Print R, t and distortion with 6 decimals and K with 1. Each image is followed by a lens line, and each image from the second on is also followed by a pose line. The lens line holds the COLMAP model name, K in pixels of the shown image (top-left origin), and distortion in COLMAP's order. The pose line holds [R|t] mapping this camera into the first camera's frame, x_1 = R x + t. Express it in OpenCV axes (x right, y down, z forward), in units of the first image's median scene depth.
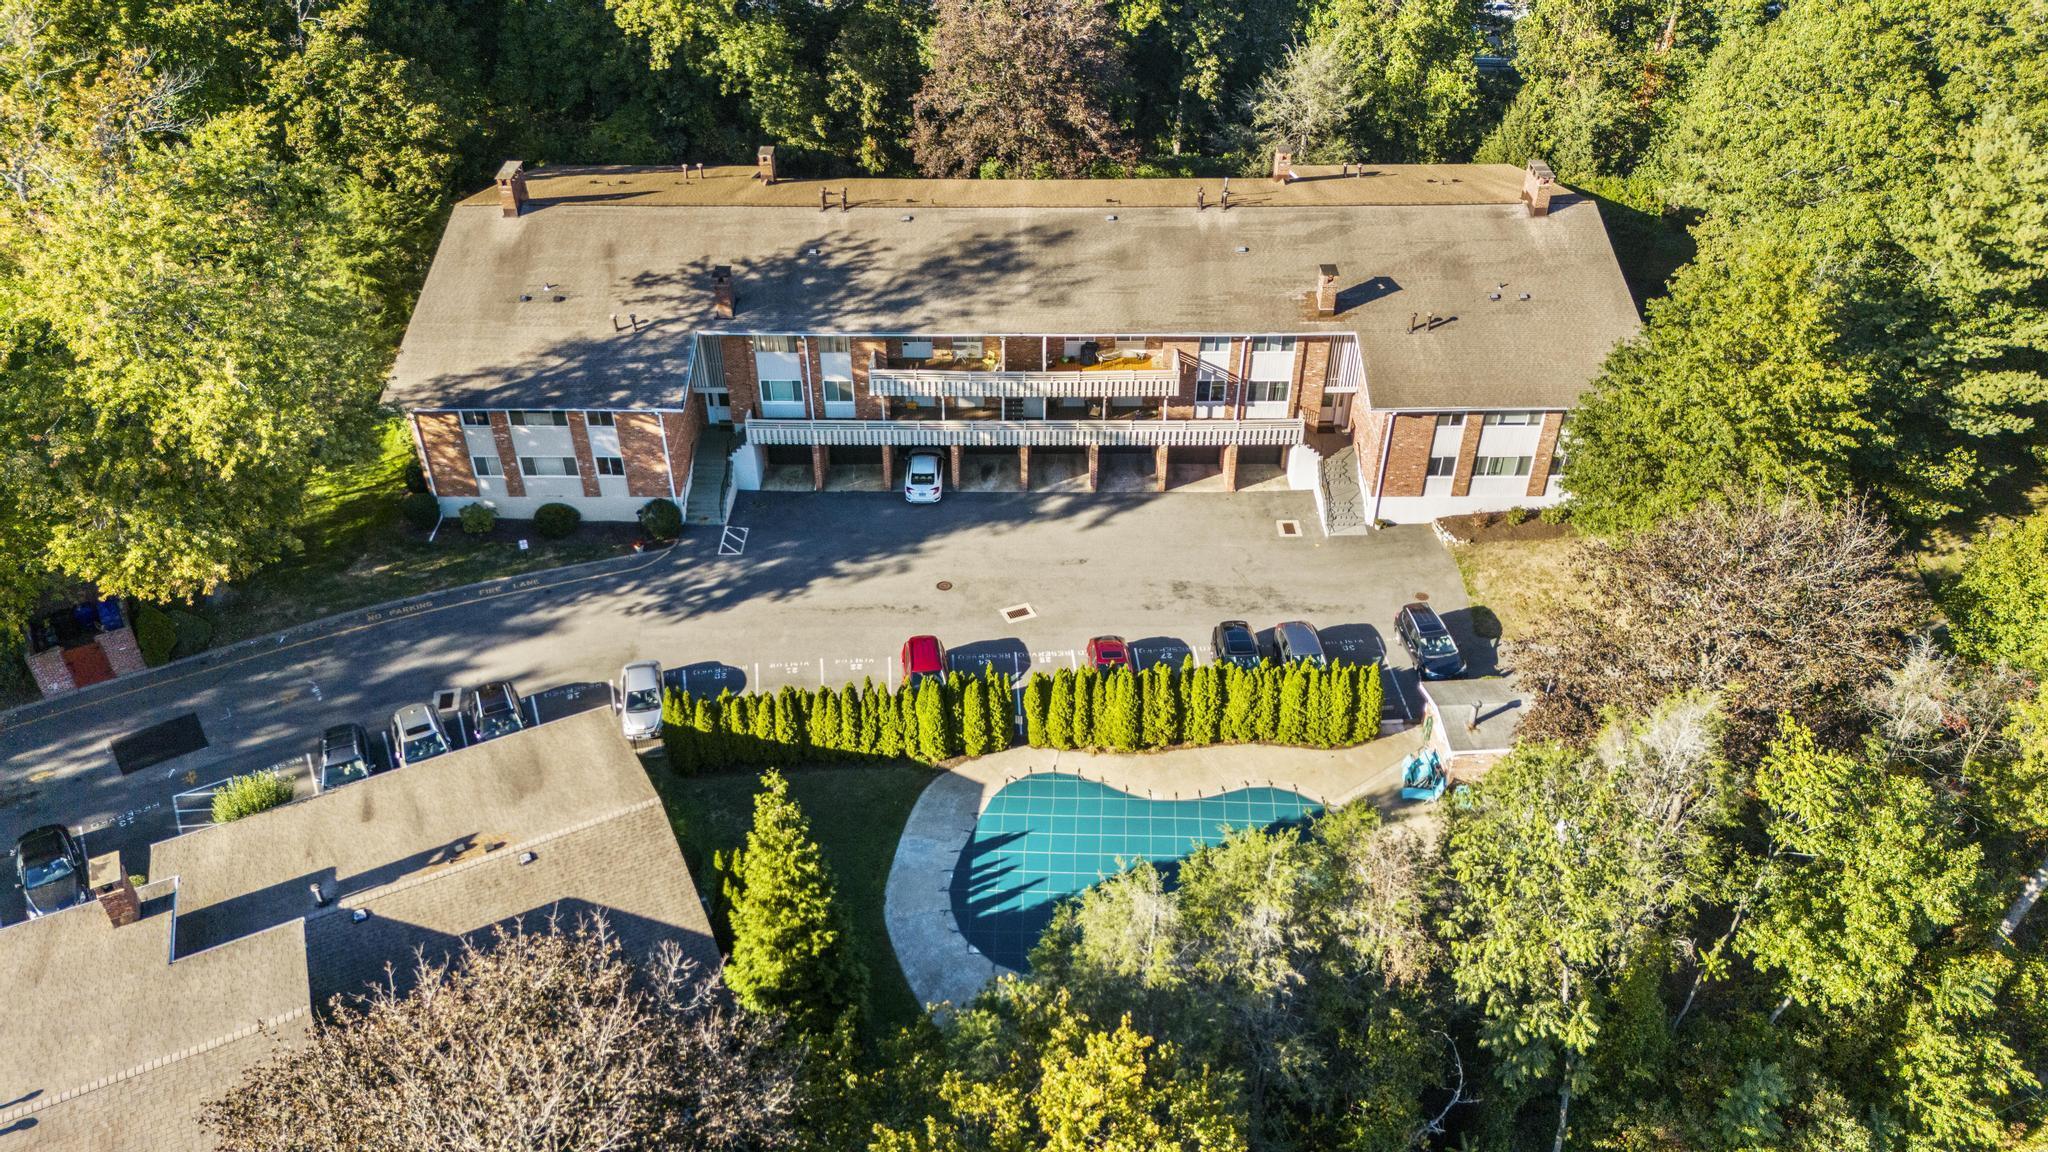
lens RADIAL K [[1535.6, 0, 1021.0], [0, 1535.6, 578.3], [0, 0, 1]] dist [0.077841, -0.005259]
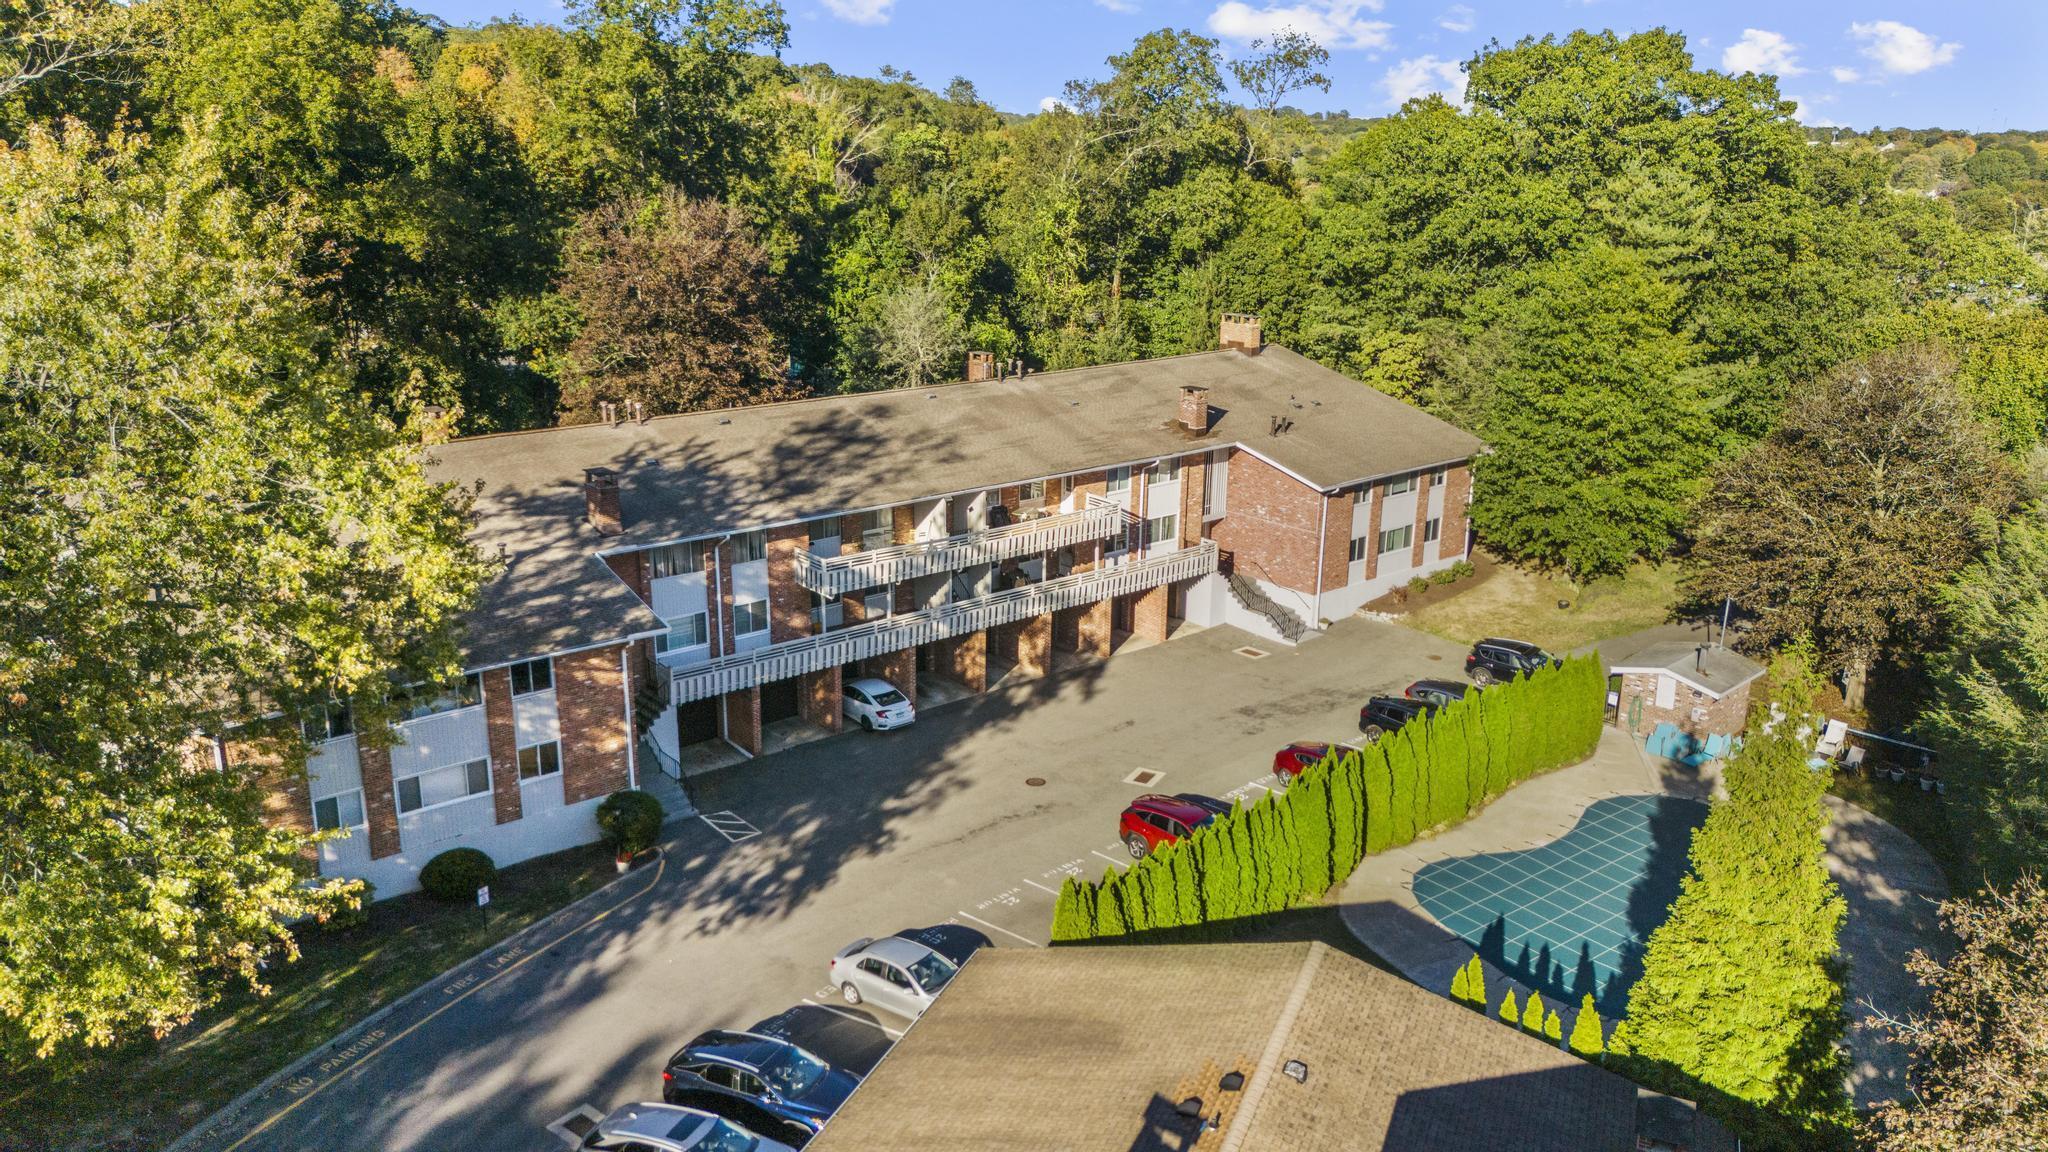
lens RADIAL K [[1535.6, 0, 1021.0], [0, 1535.6, 578.3], [0, 0, 1]] dist [0.077841, -0.005259]
pose [[0.771592, -0.176392, 0.611172, -0.492972], [0.362881, 0.911171, -0.195154, 0.057888], [-0.522459, 0.372362, 0.767062, 0.365314]]
